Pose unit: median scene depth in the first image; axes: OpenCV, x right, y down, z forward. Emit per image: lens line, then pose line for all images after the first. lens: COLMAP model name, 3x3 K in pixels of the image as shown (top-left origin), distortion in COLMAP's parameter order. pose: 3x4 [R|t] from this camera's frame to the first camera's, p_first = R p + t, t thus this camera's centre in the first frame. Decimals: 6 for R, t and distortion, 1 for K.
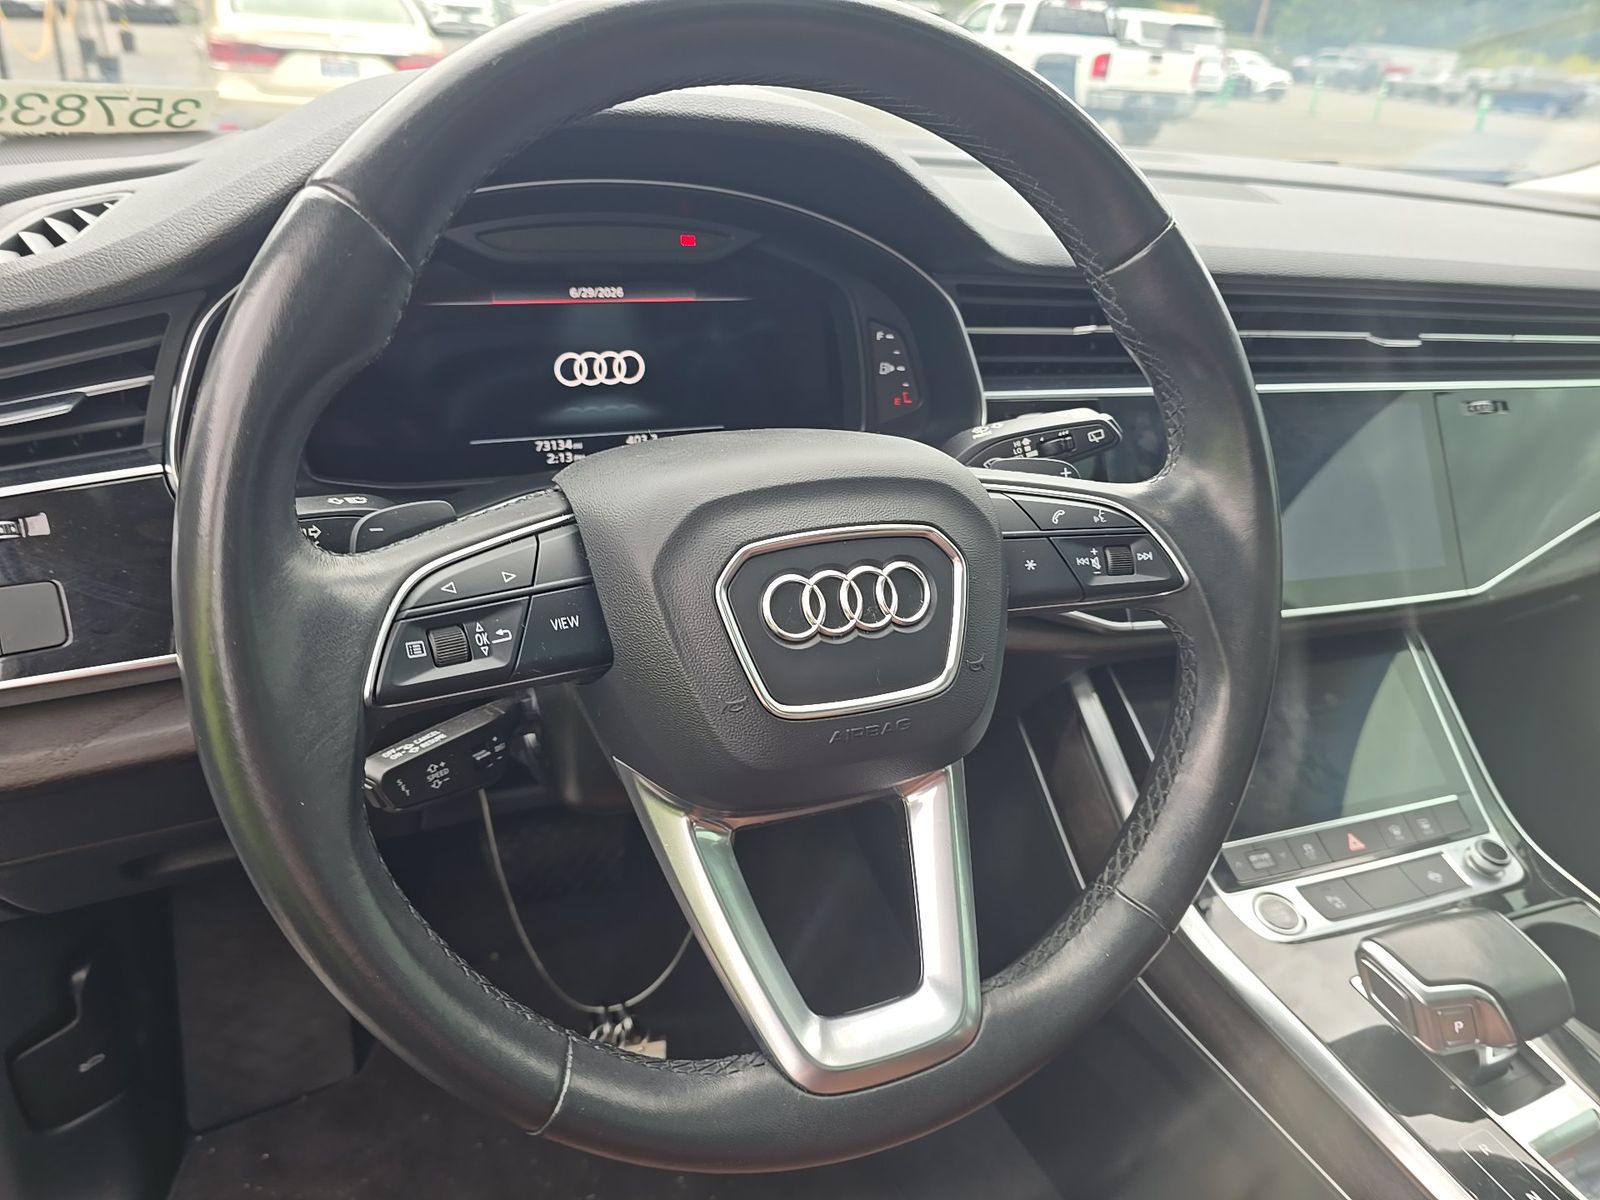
lens RADIAL K [[1145.3, 0, 800.0], [0, 1145.3, 600.0], [0, 0, 1]] dist [0.068836, -0.079184]
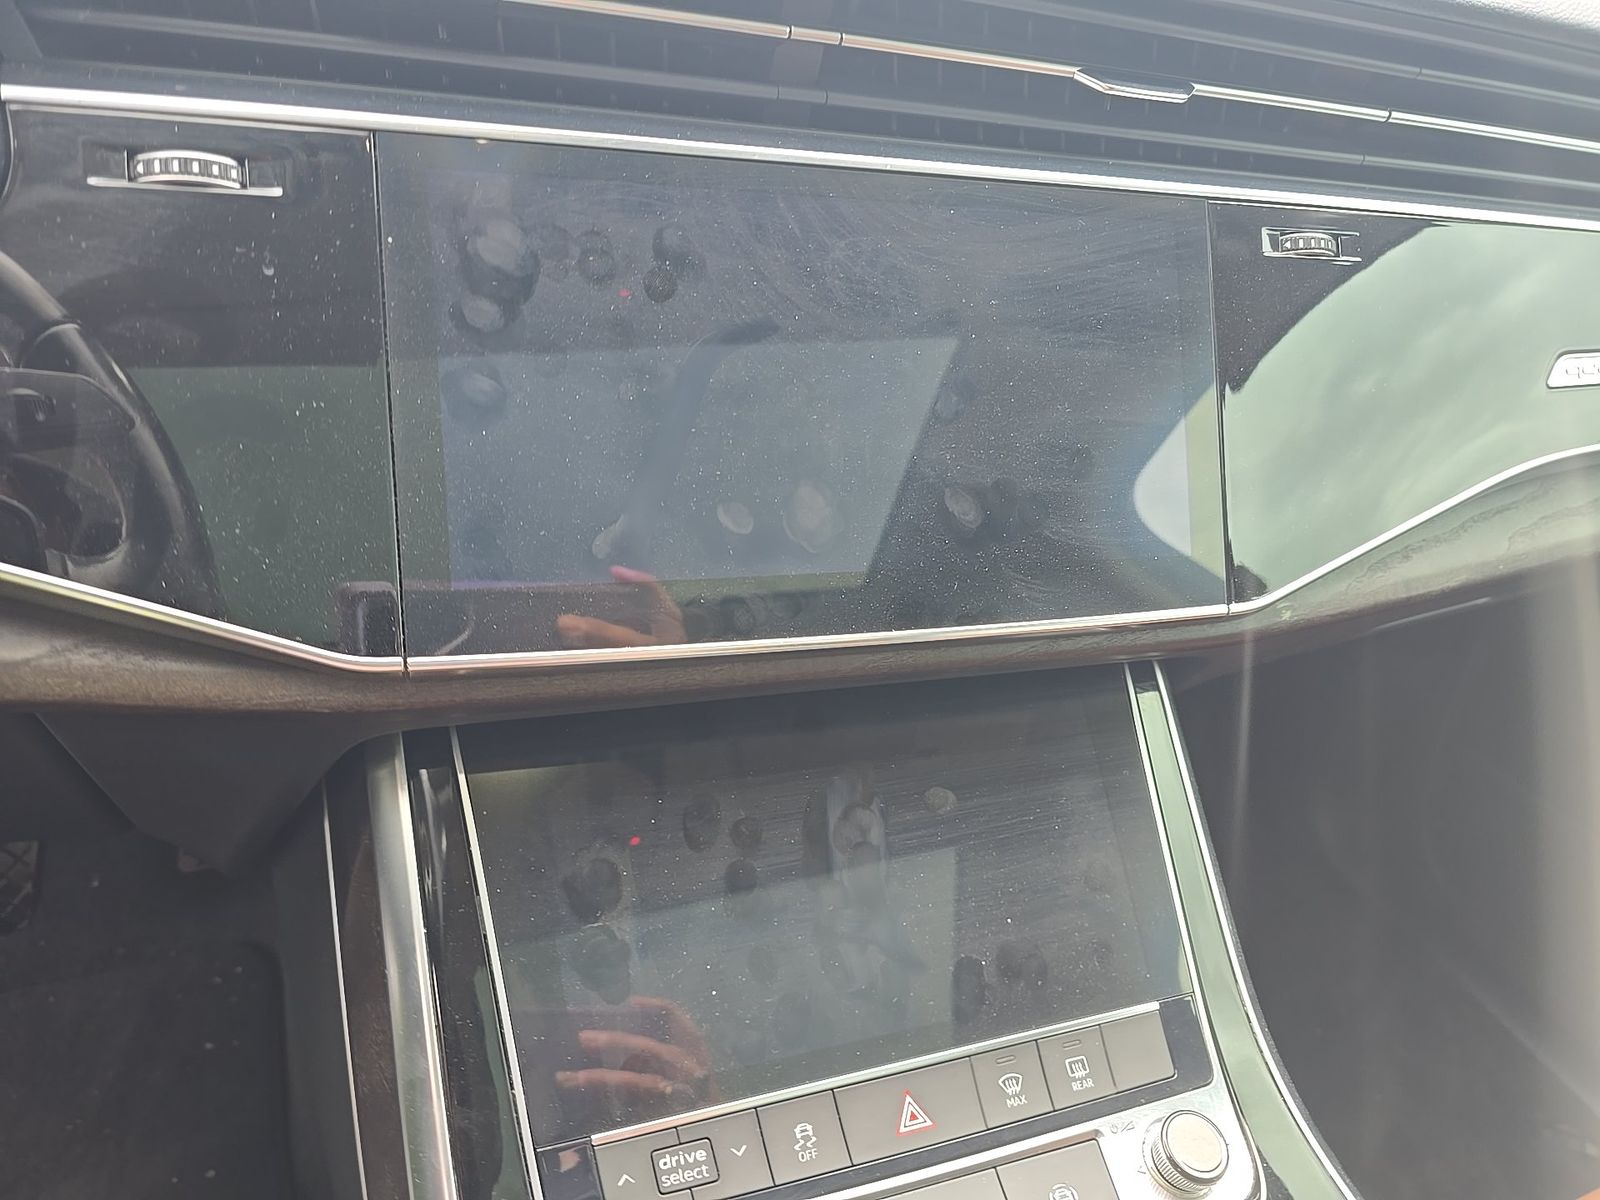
lens RADIAL K [[1145.3, 0, 800.0], [0, 1145.3, 600.0], [0, 0, 1]] dist [0.068836, -0.079184]
pose [[0.998125, 0.061102, 0.003644, 0.405736], [-0.061175, 0.993741, 0.093466, -0.048648], [0.002090, -0.093513, 0.995616, 0.520814]]
